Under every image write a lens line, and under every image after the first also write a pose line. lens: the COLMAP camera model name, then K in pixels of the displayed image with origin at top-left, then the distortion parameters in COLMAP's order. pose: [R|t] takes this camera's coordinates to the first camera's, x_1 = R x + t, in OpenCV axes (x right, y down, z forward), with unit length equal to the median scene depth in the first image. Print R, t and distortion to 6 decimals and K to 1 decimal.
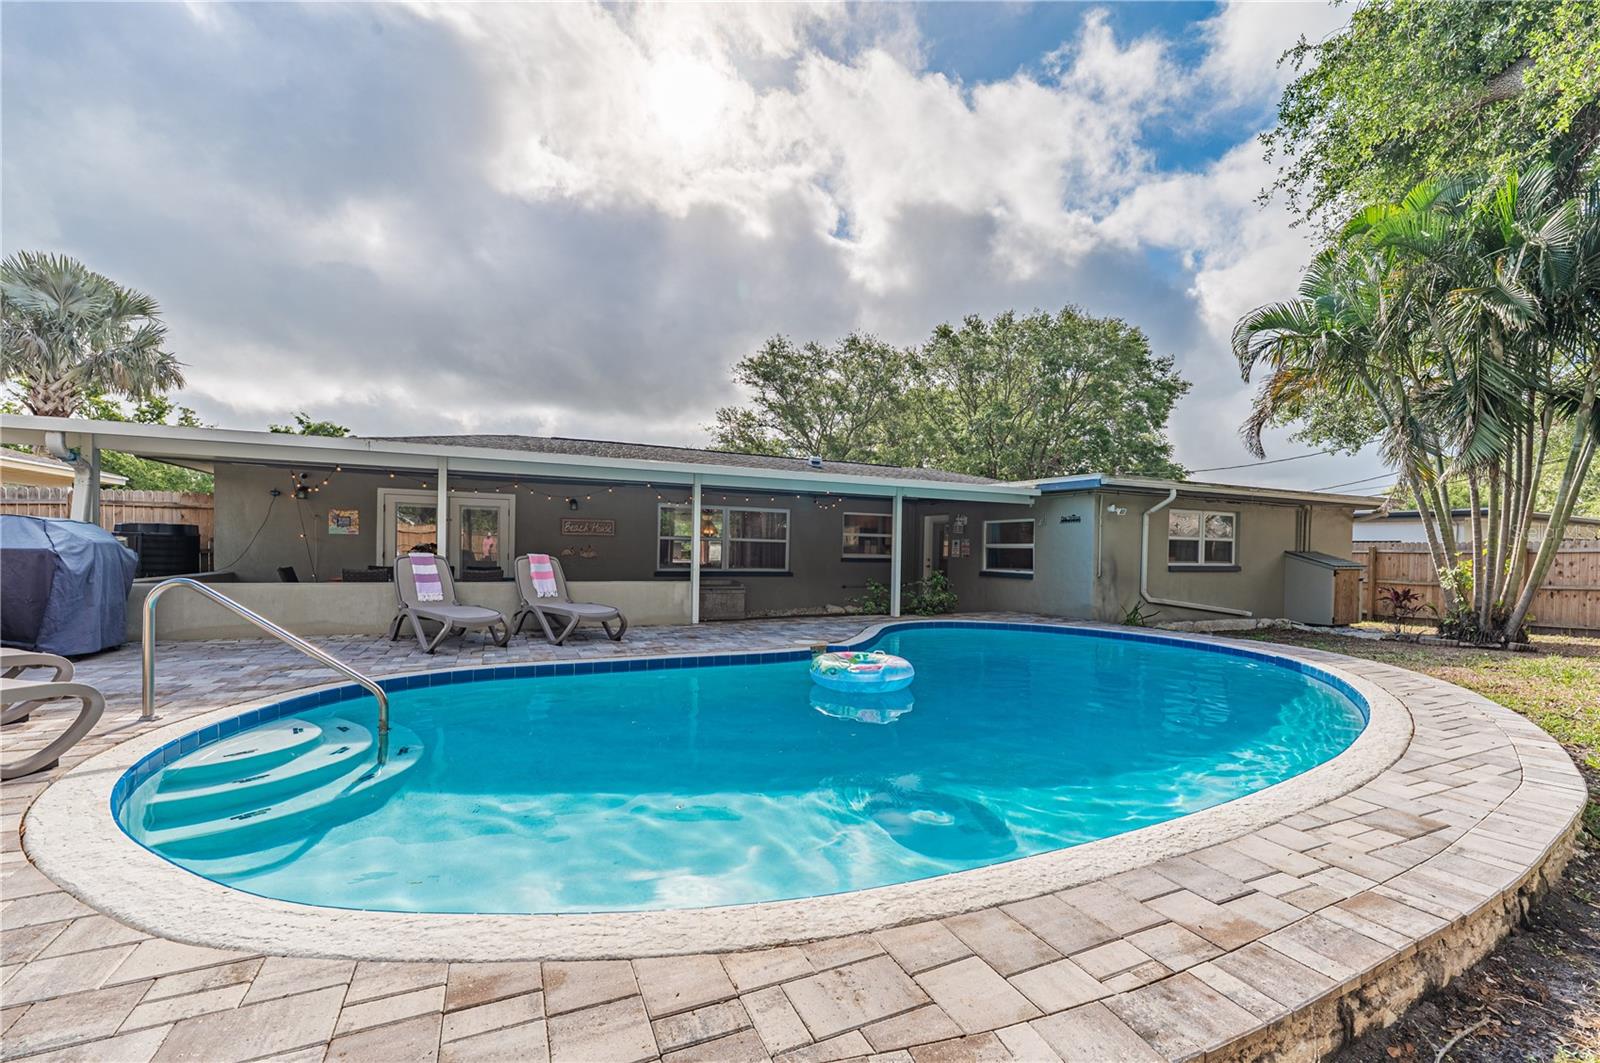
lens RADIAL K [[645.3, 0, 800.0], [0, 645.3, 531.5], [0, 0, 1]] dist [0.000105, 0.000000]
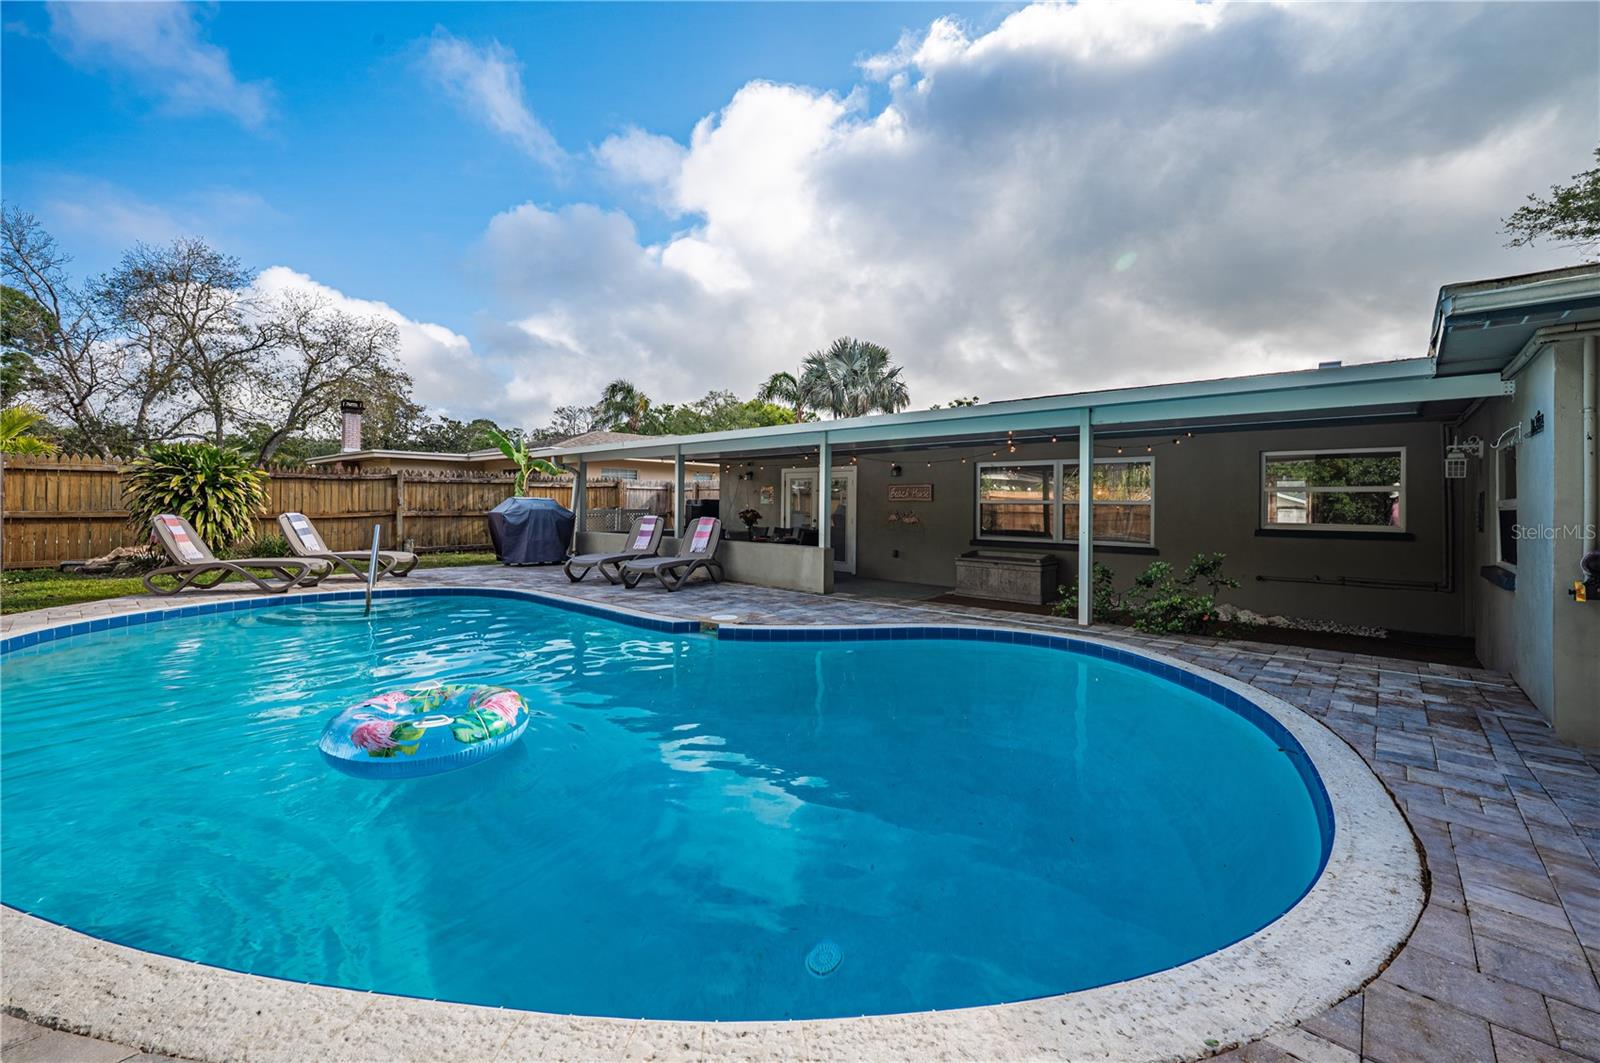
lens RADIAL K [[630.3, 0, 803.0], [0, 630.3, 503.4], [0, 0, 1]] dist [0.000085, 0.000005]
pose [[0.402538, -0.018040, -0.915225, 0.495671], [0.020140, 0.999738, -0.010848, 0.017274], [0.915182, -0.014065, 0.402796, 0.465106]]
